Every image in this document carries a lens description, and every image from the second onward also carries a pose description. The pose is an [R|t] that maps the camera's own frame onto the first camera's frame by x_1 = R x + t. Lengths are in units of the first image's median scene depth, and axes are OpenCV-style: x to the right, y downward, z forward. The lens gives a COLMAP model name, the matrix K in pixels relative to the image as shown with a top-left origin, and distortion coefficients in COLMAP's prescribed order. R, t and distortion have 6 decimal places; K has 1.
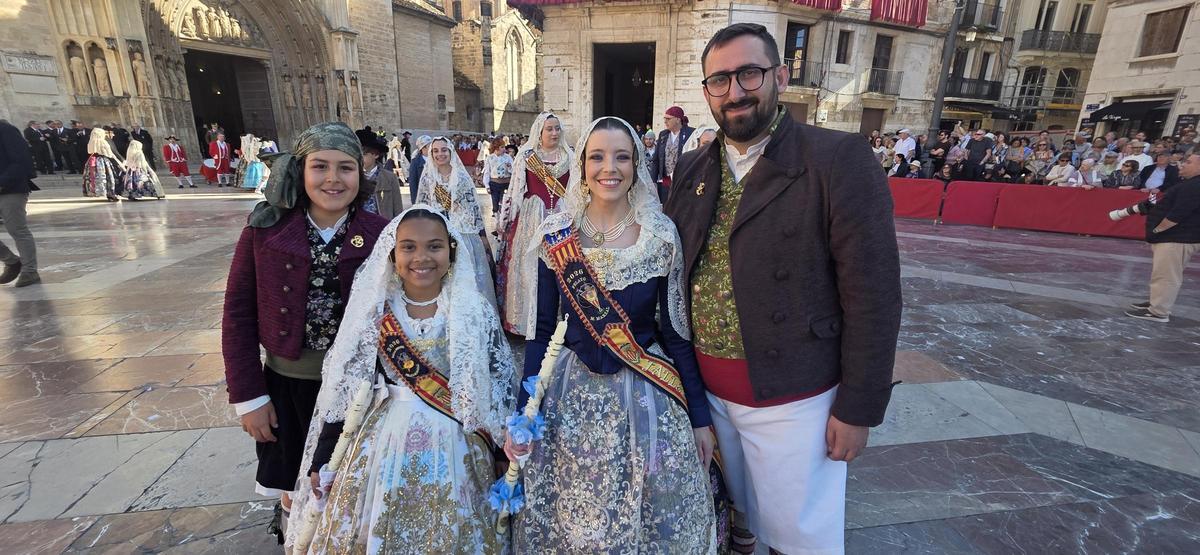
lens RADIAL K [[489.5, 0, 589.3], [0, 489.5, 272.8], [0, 0, 1]] dist [-0.002461, 0.002265]
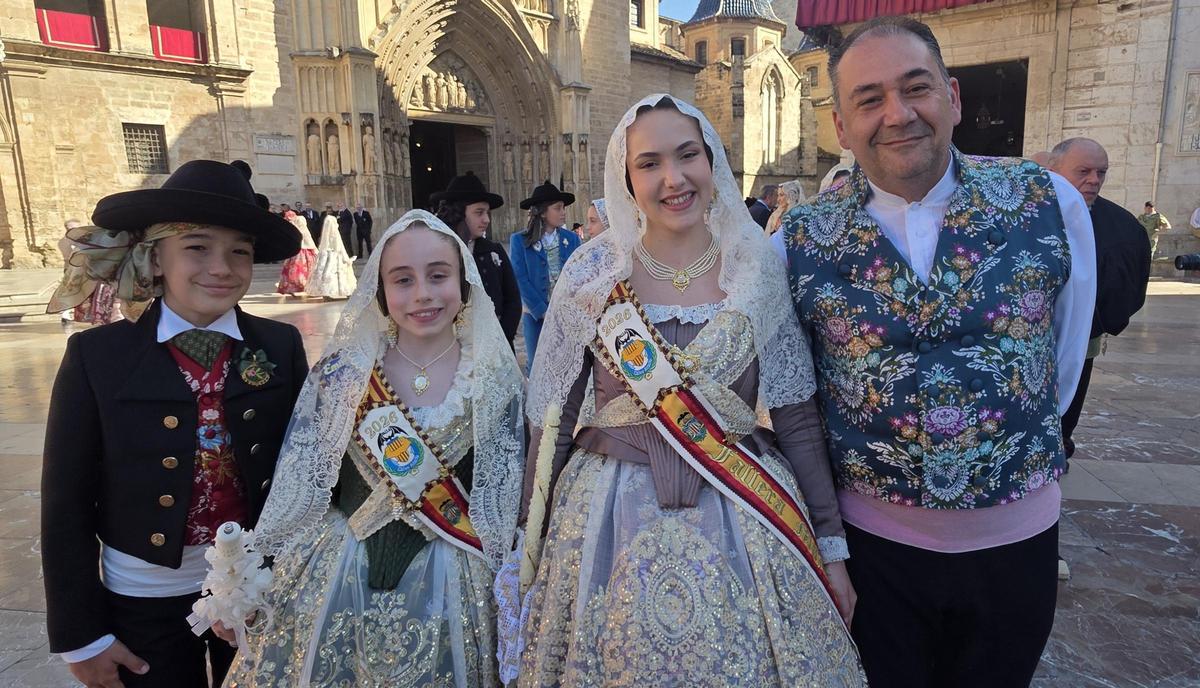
lens RADIAL K [[657.0, 0, 632.7], [0, 657.0, 313.6], [0, 0, 1]] dist [0.005209, -0.001342]
pose [[0.948413, 0.022294, -0.316253, -0.060431], [-0.058025, 0.992881, -0.104019, -0.013713], [0.311682, 0.117004, 0.942955, 0.047464]]
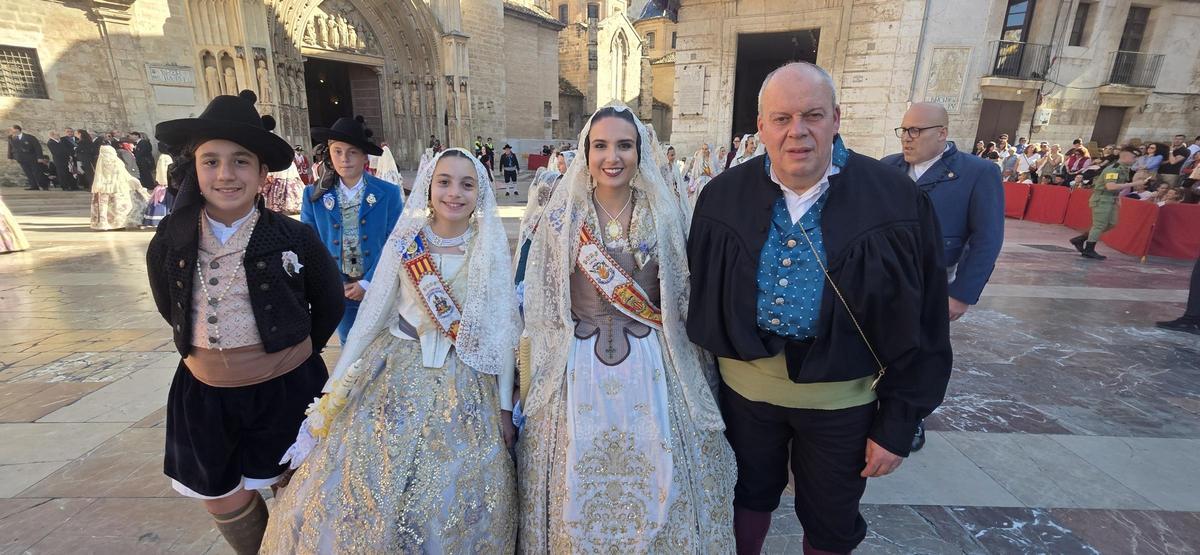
lens RADIAL K [[489.9, 0, 588.0], [0, 489.9, 276.9], [0, 0, 1]] dist [-0.003841, 0.002580]
pose [[0.984756, 0.042112, -0.168766, -0.069471], [-0.043125, 0.999067, -0.002343, -0.033897], [0.168510, 0.009585, 0.985653, 0.112478]]
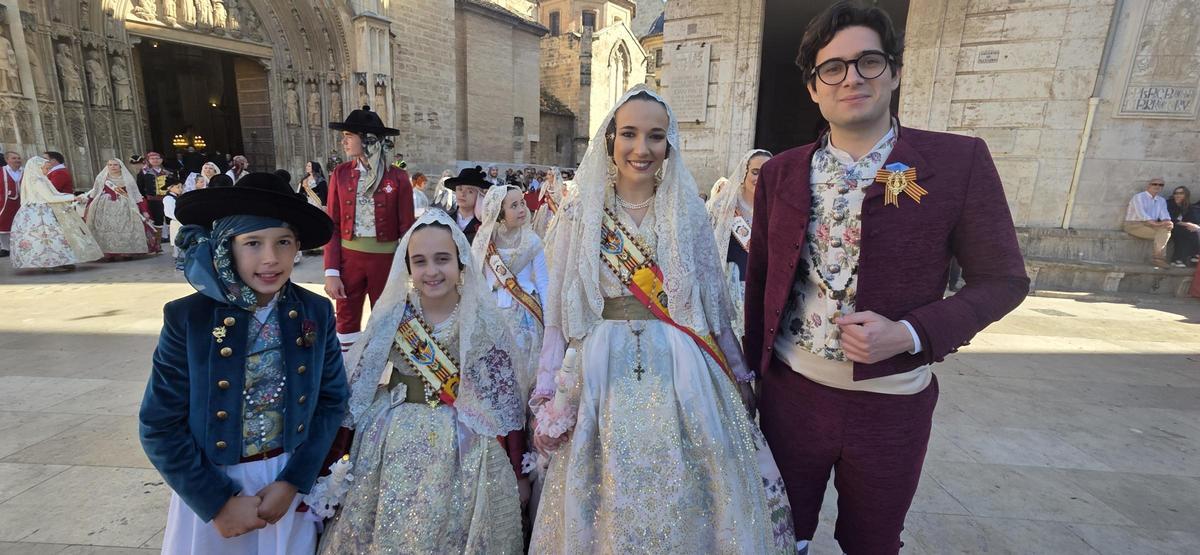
lens RADIAL K [[502.0, 0, 588.9], [0, 502.0, 275.1], [0, 0, 1]] dist [-0.001878, 0.004117]
pose [[0.979205, 0.055768, -0.195055, -0.043410], [-0.070357, 0.995155, -0.068676, -0.107345], [0.190280, 0.080971, 0.978385, 0.401065]]
